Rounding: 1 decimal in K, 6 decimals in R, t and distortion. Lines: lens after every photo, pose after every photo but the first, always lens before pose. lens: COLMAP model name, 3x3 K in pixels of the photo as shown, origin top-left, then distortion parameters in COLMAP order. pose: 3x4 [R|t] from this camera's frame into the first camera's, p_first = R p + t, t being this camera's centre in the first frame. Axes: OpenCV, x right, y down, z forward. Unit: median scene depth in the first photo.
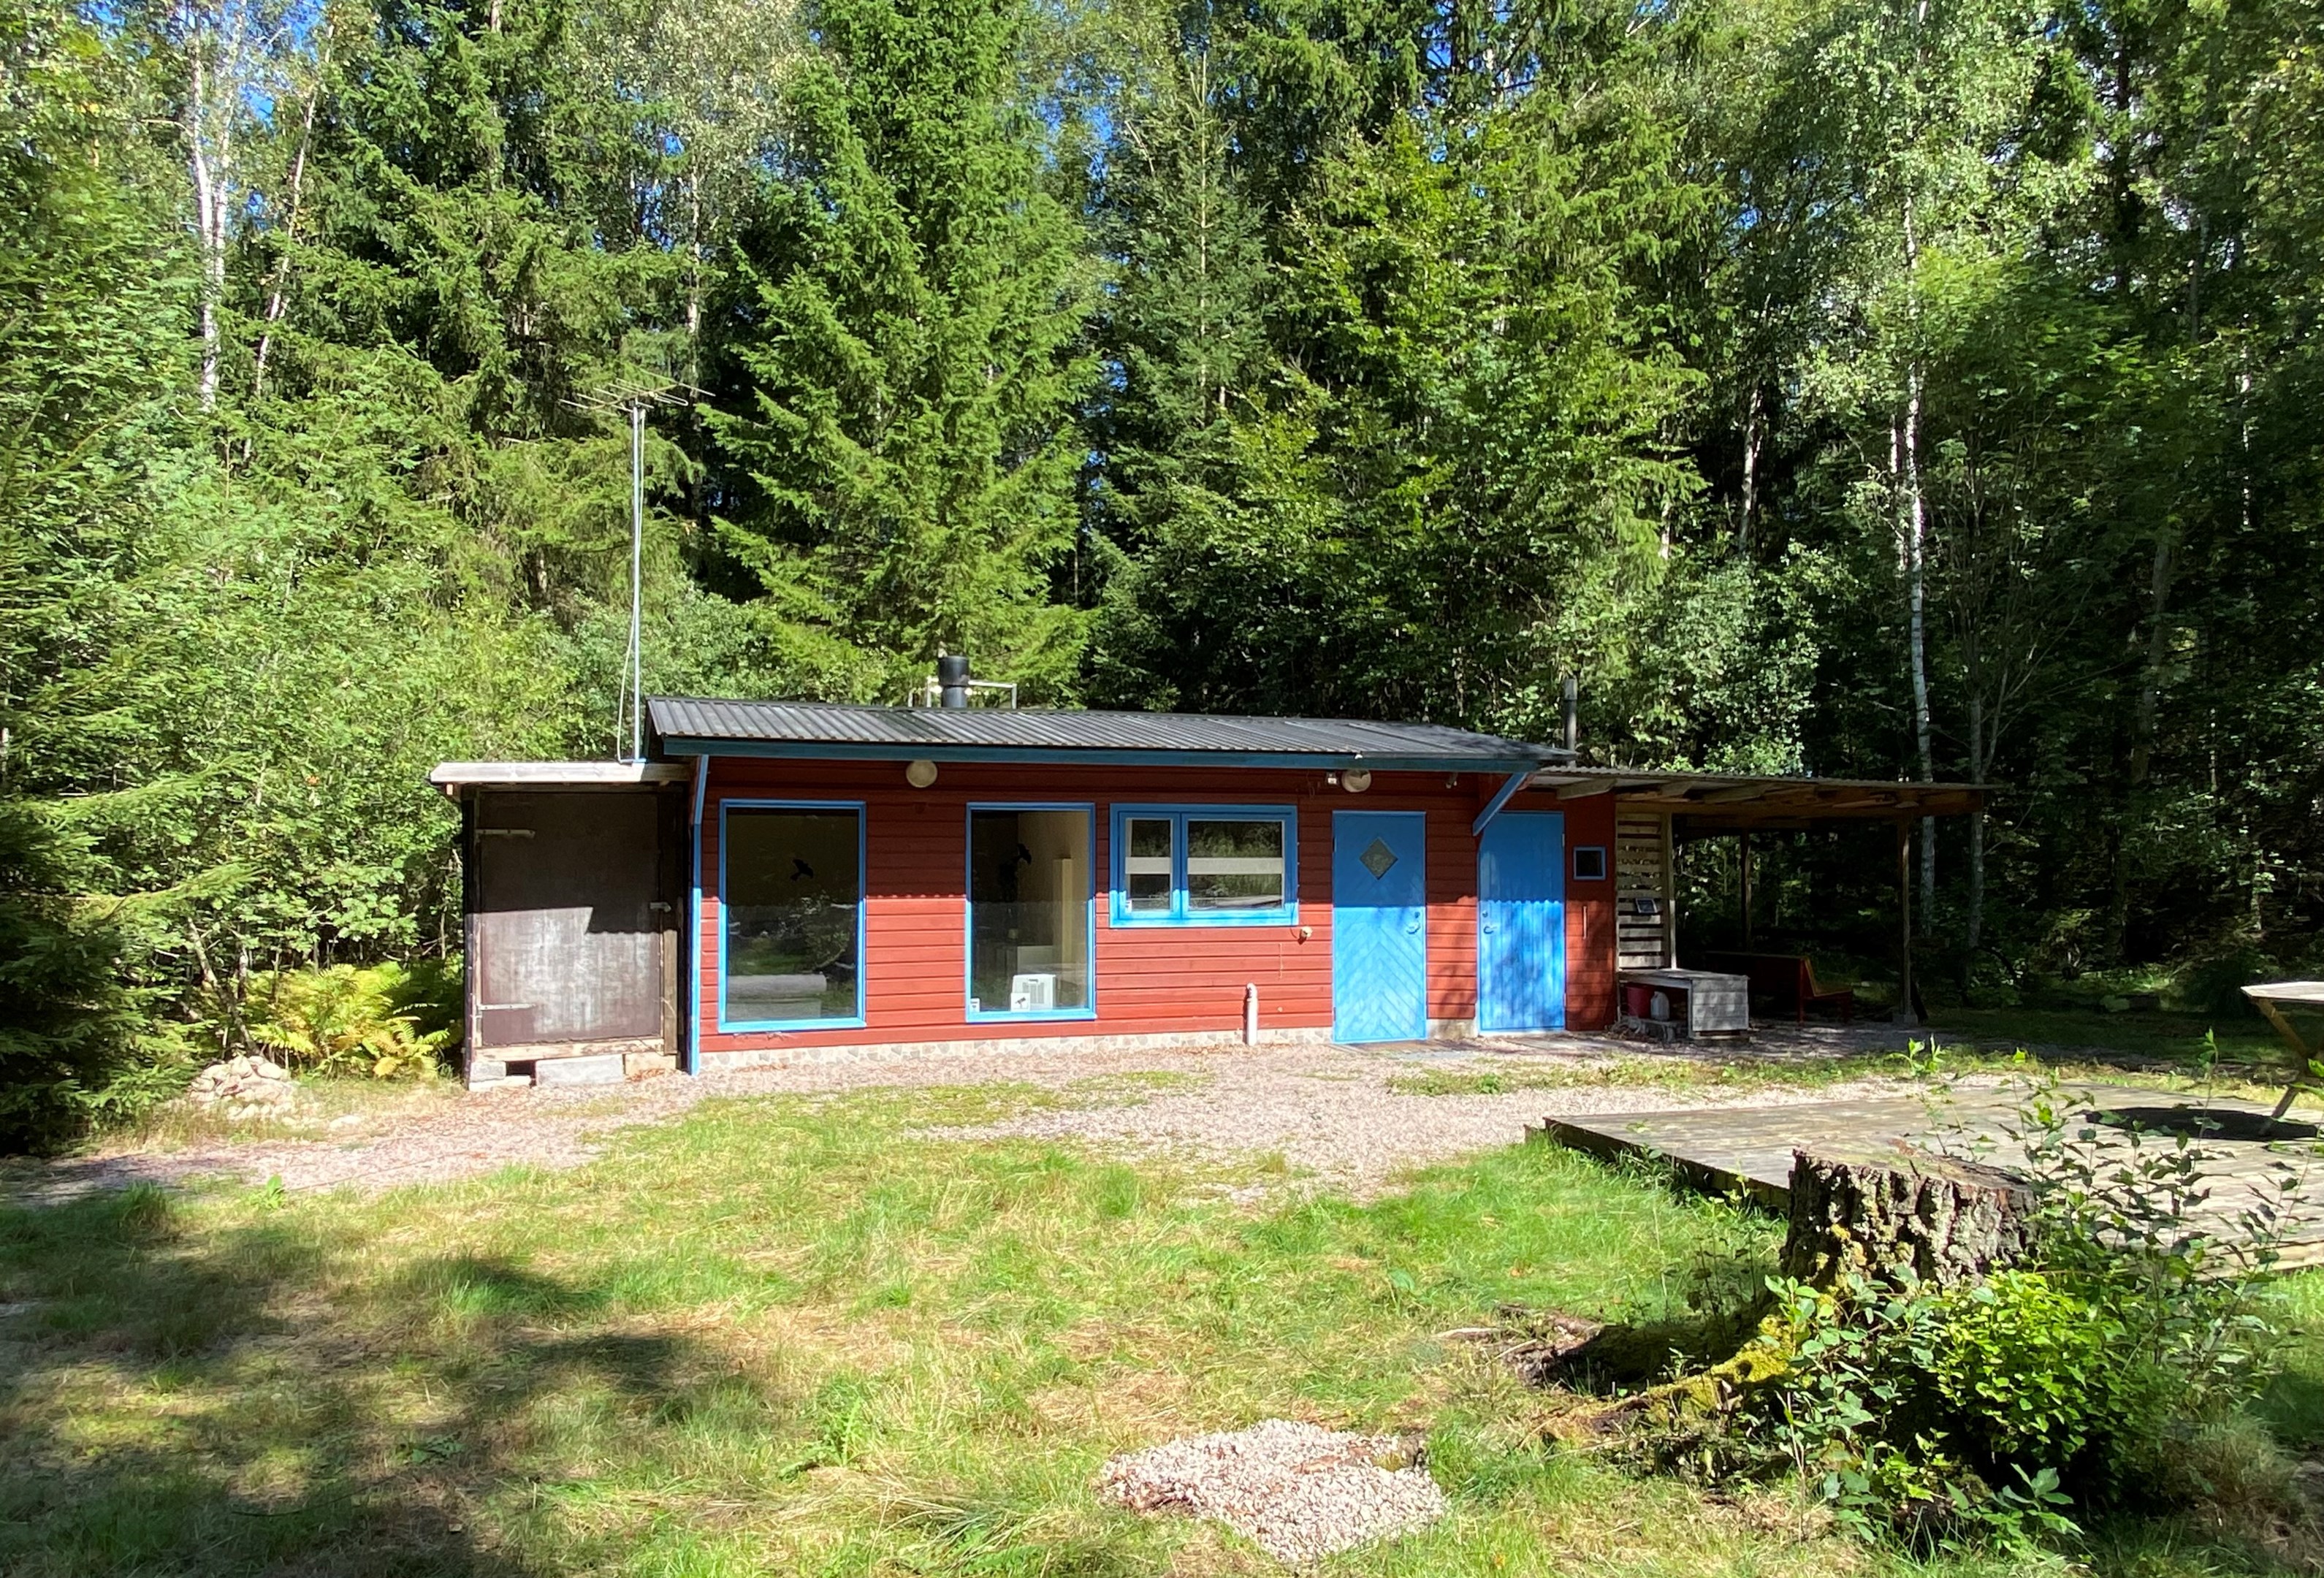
lens RADIAL K [[1523.9, 0, 1160.8], [0, 1523.9, 840.7], [0, 0, 1]] dist [0.054731, -0.002565]
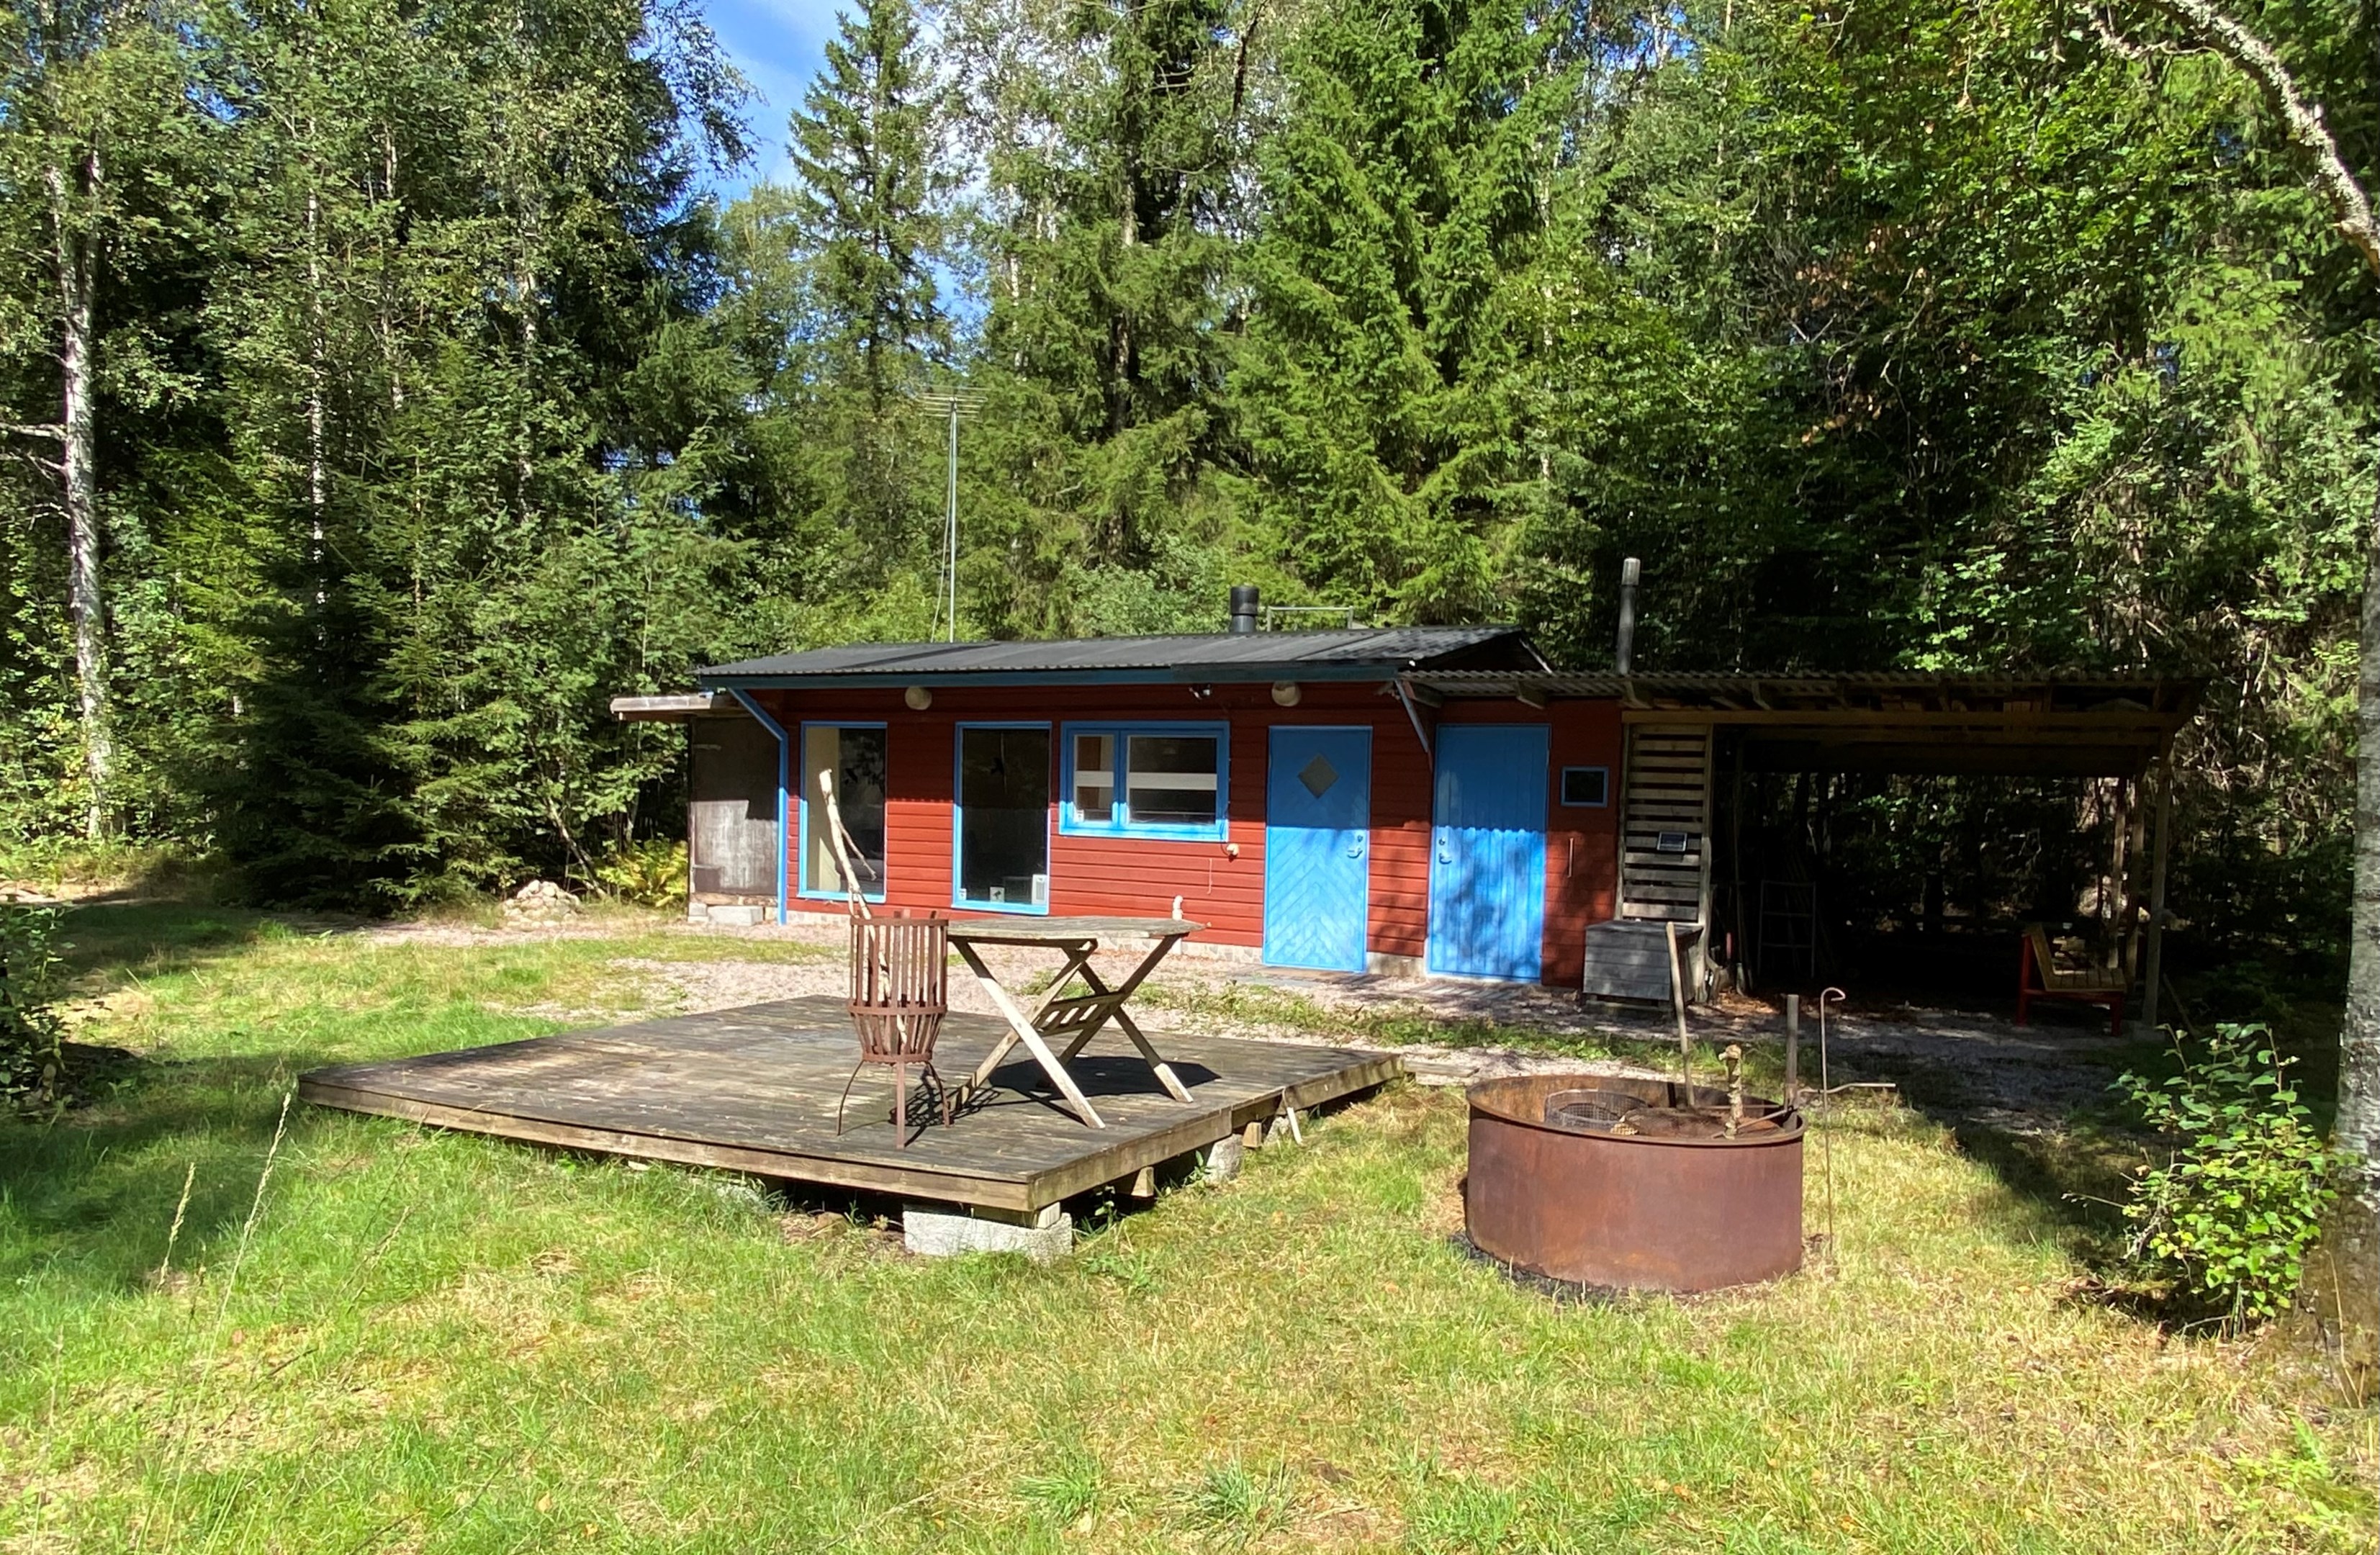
lens RADIAL K [[1569.9, 0, 1160.8], [0, 1569.9, 868.1], [0, 0, 1]] dist [0.081956, -0.075347]
pose [[0.659766, 0.055705, -0.749403, 0.822262], [-0.012277, 0.997915, 0.063369, 0.007710], [0.751370, -0.032609, 0.659074, 0.286084]]
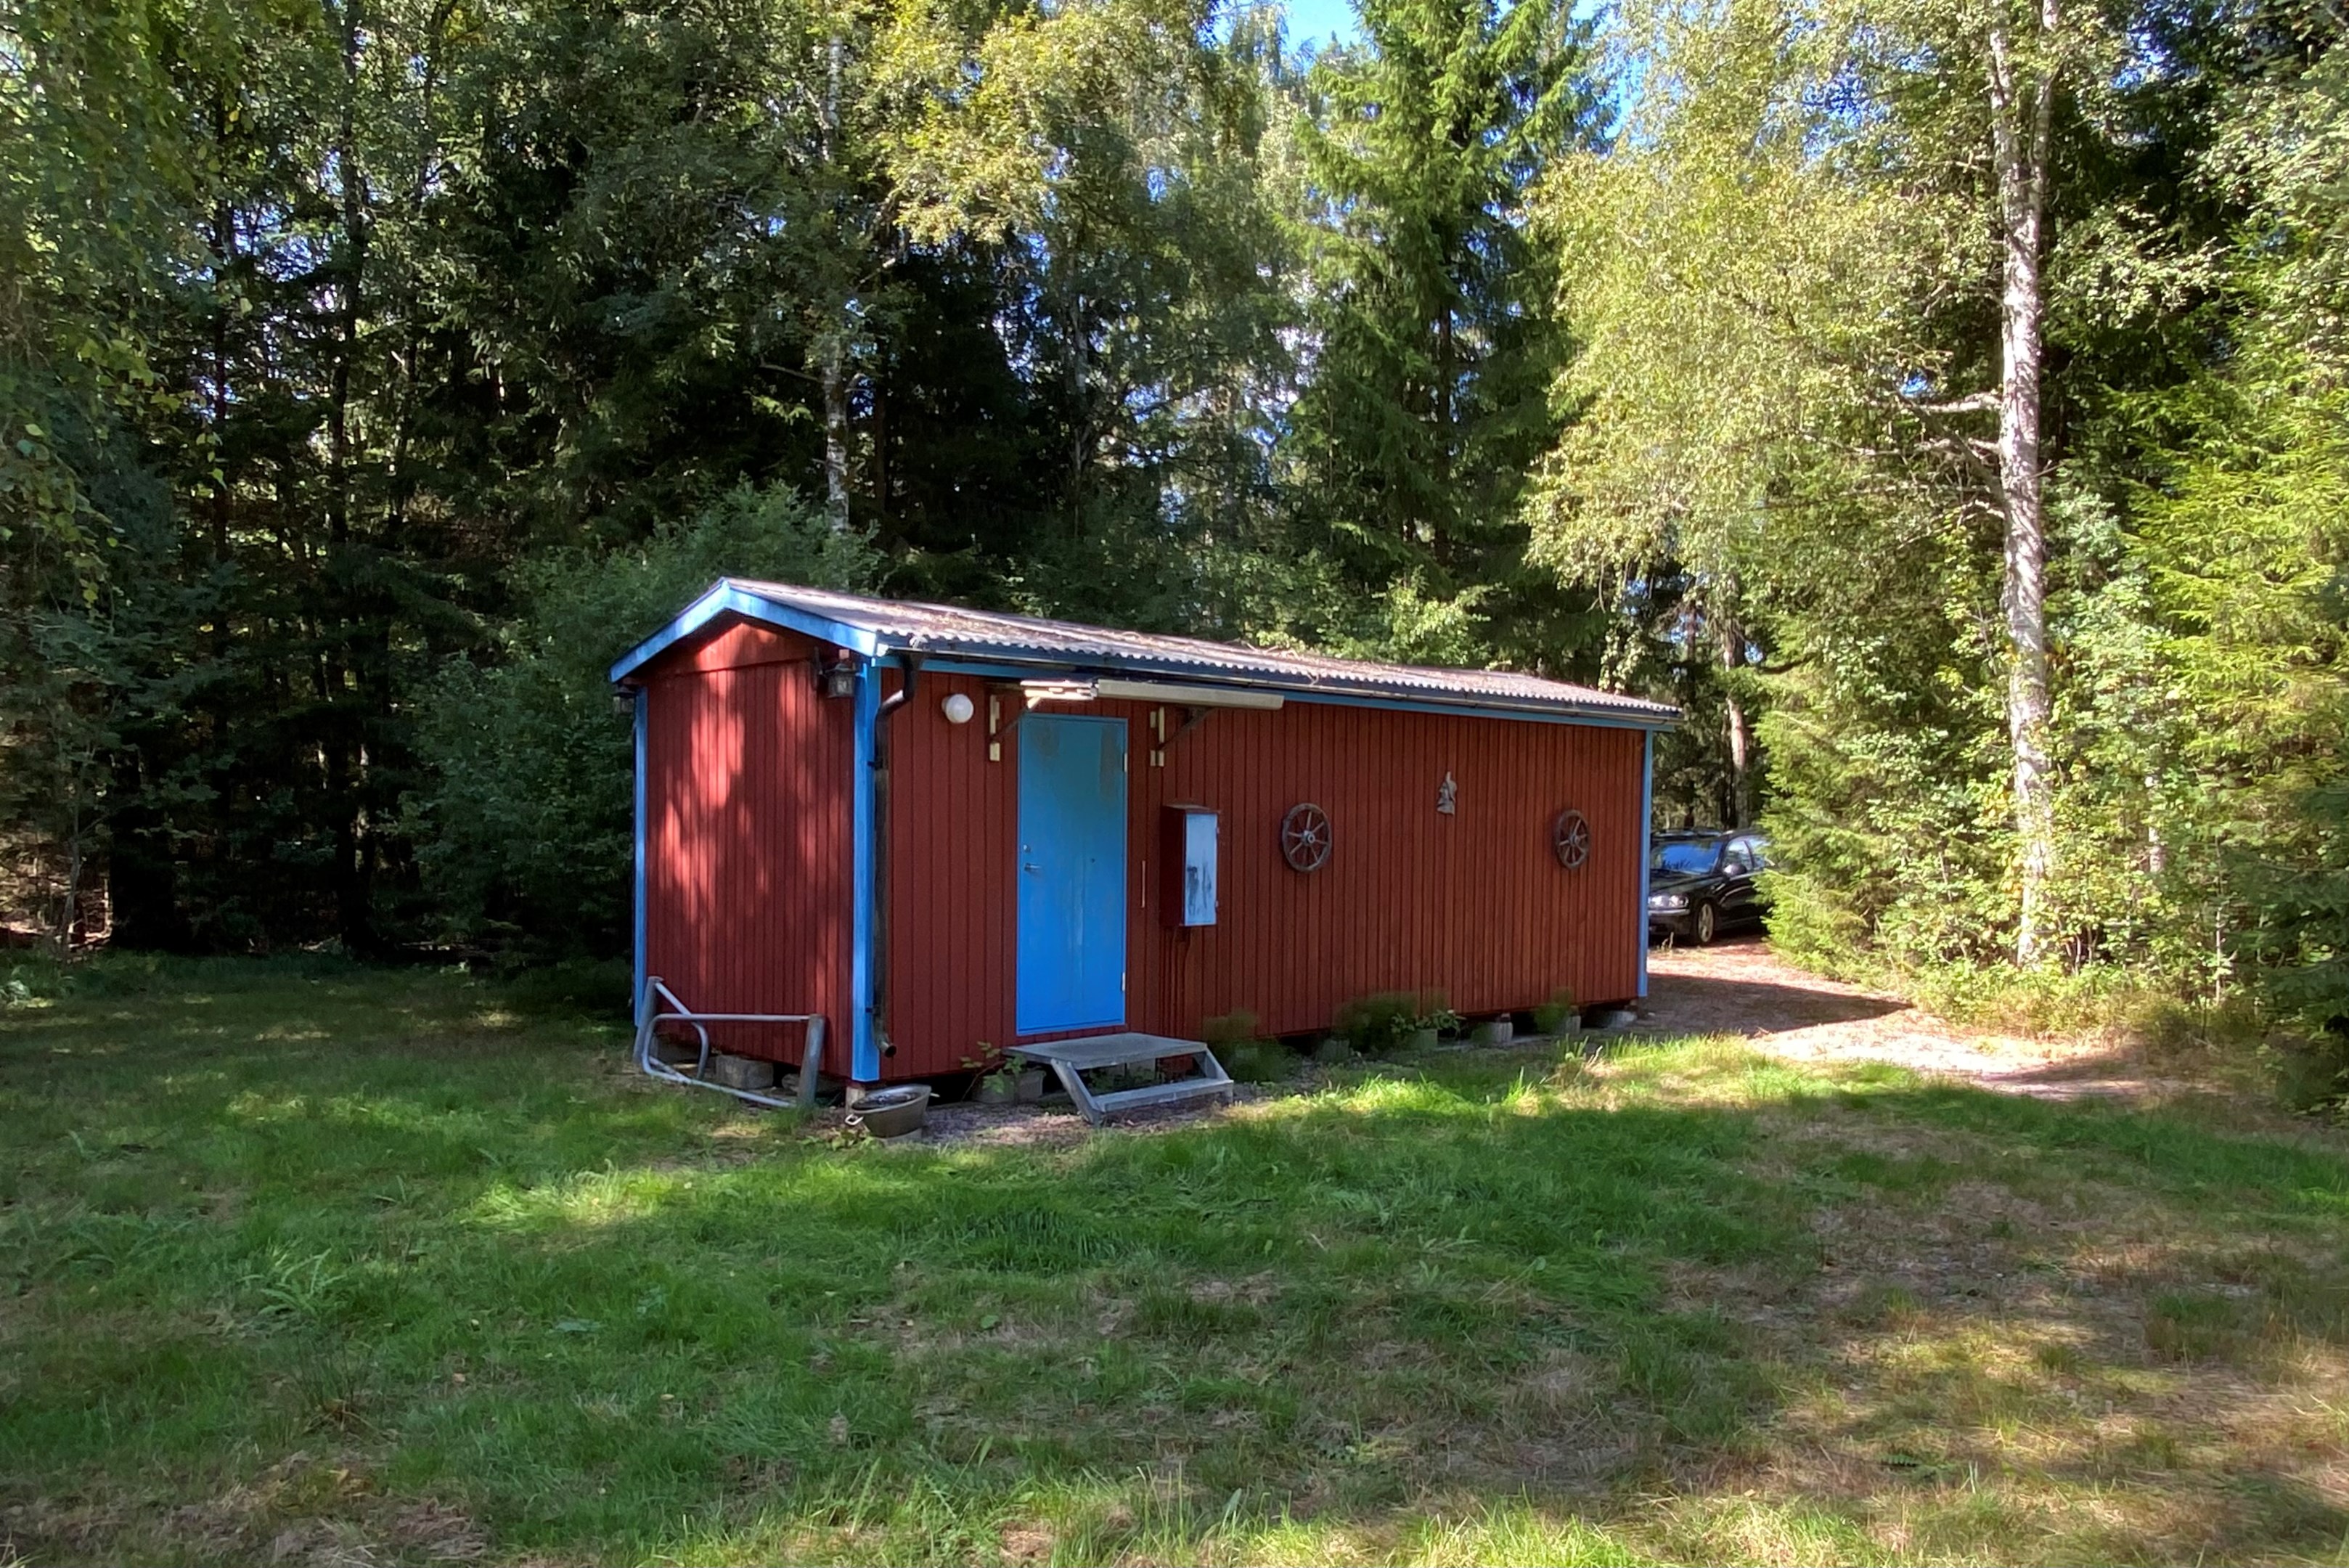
lens RADIAL K [[1599.7, 0, 1170.7], [0, 1599.7, 870.0], [0, 0, 1]] dist [0.076807, -0.092346]
pose [[-0.284998, 0.020156, -0.958316, 0.196937], [0.019125, 0.999699, 0.015339, -0.000571], [0.958337, -0.013956, -0.285298, 0.291186]]
